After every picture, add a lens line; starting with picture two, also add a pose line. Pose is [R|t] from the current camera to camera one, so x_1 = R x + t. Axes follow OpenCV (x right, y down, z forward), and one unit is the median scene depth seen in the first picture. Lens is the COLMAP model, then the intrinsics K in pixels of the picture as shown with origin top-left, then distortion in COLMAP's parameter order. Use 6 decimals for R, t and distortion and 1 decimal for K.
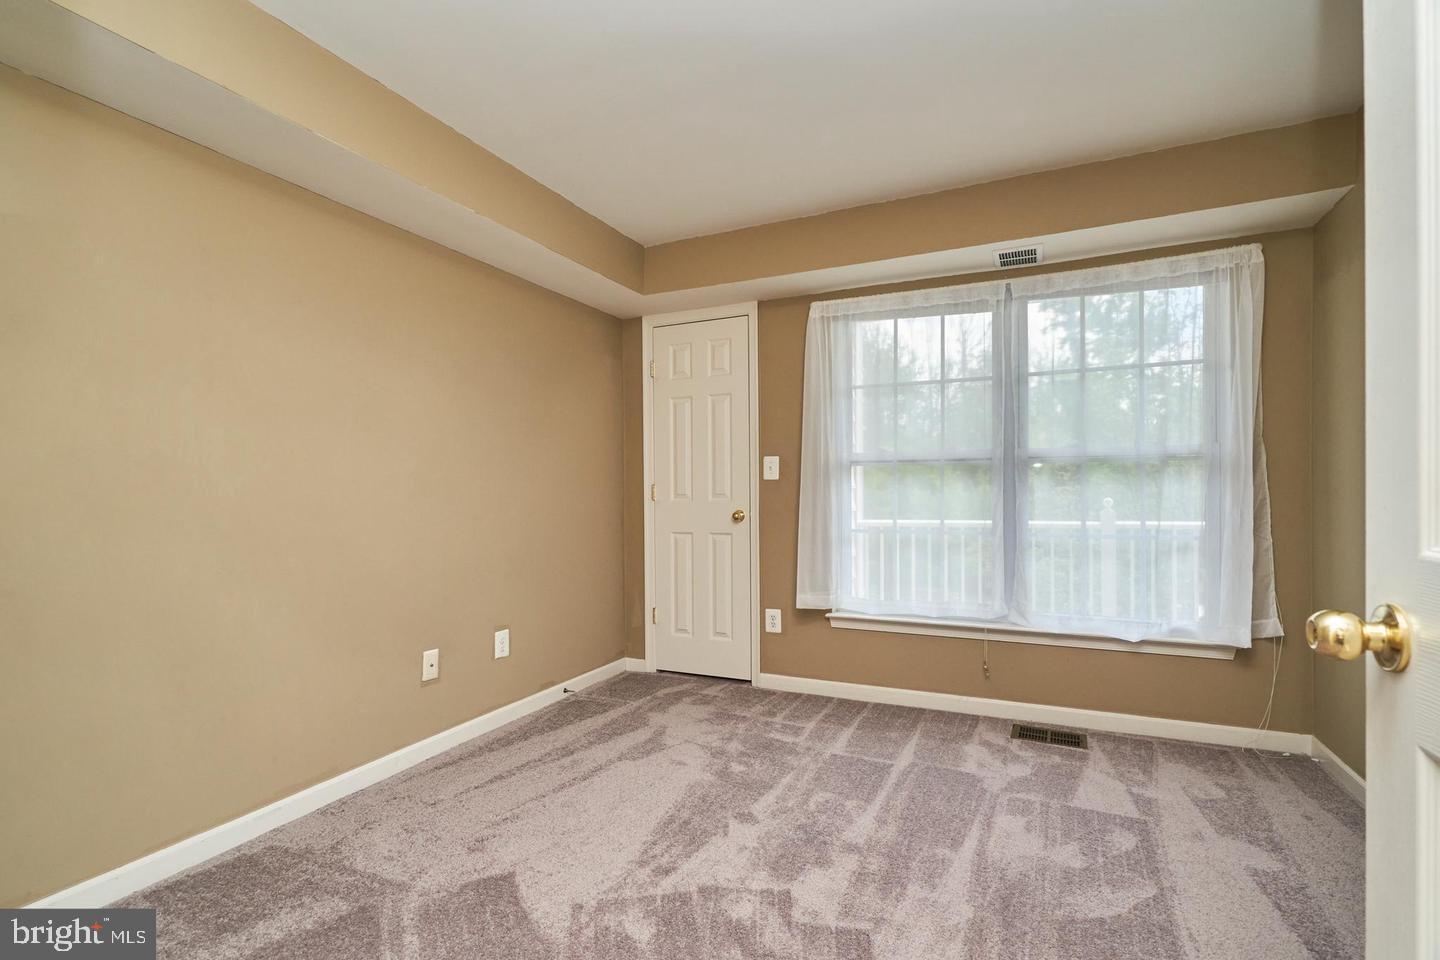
lens RADIAL K [[675.3, 0, 717.5], [0, 675.3, 486.2], [0, 0, 1]] dist [0.003911, 0.001187]
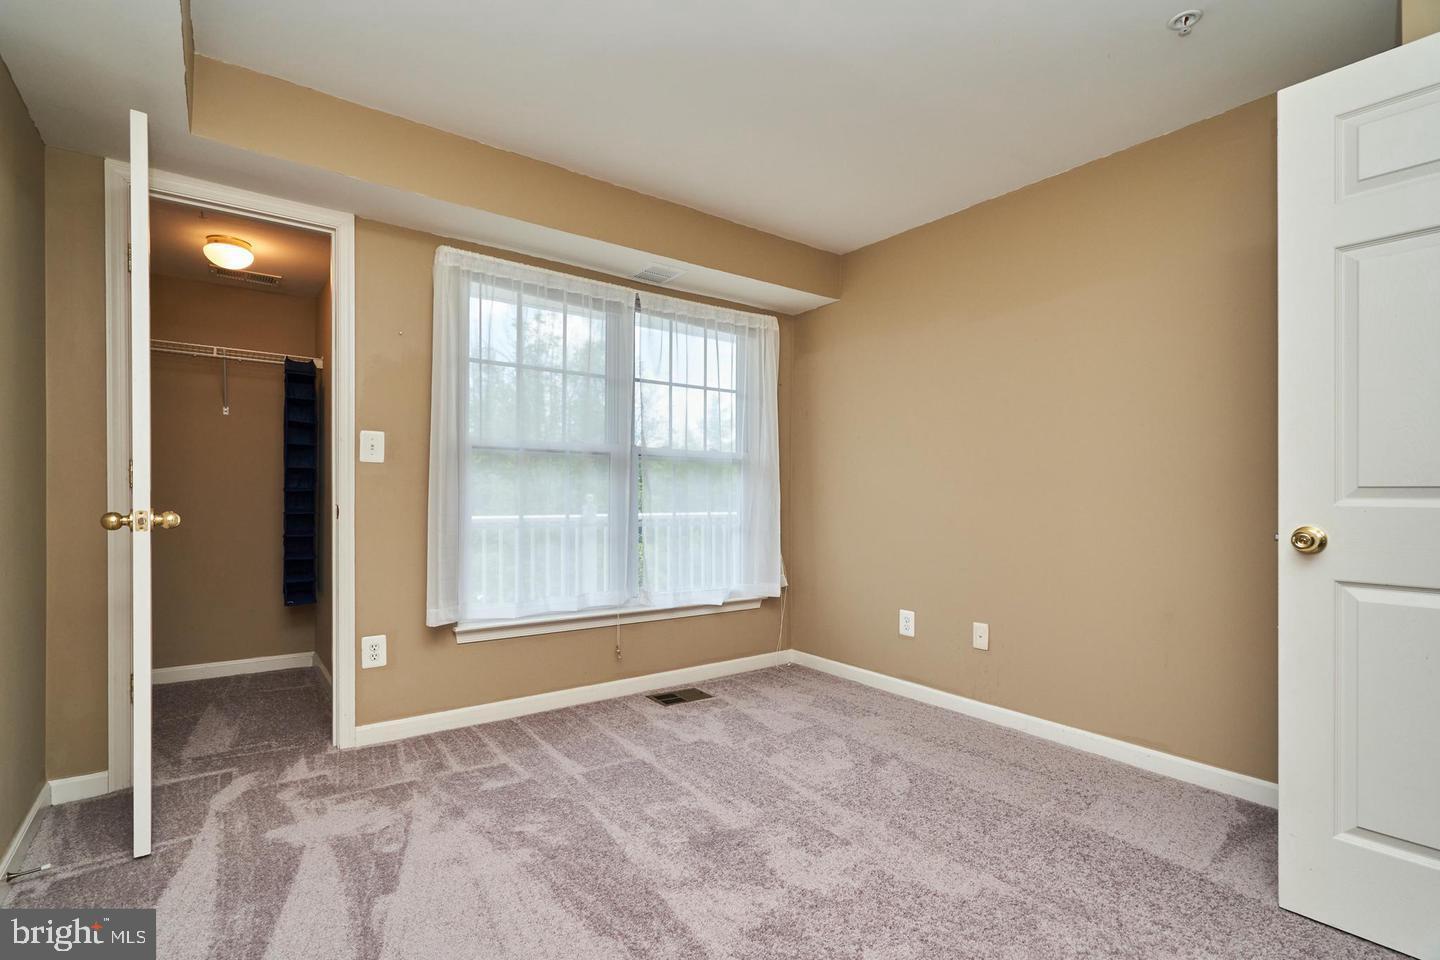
lens RADIAL K [[675.3, 0, 718.1], [0, 675.3, 491.4], [0, 0, 1]] dist [0.003911, 0.001187]
pose [[0.478105, 0.014274, 0.878187, -0.468680], [-0.020459, 0.999778, -0.005112, 0.021631], [-0.878065, -0.015523, 0.478290, 0.370804]]
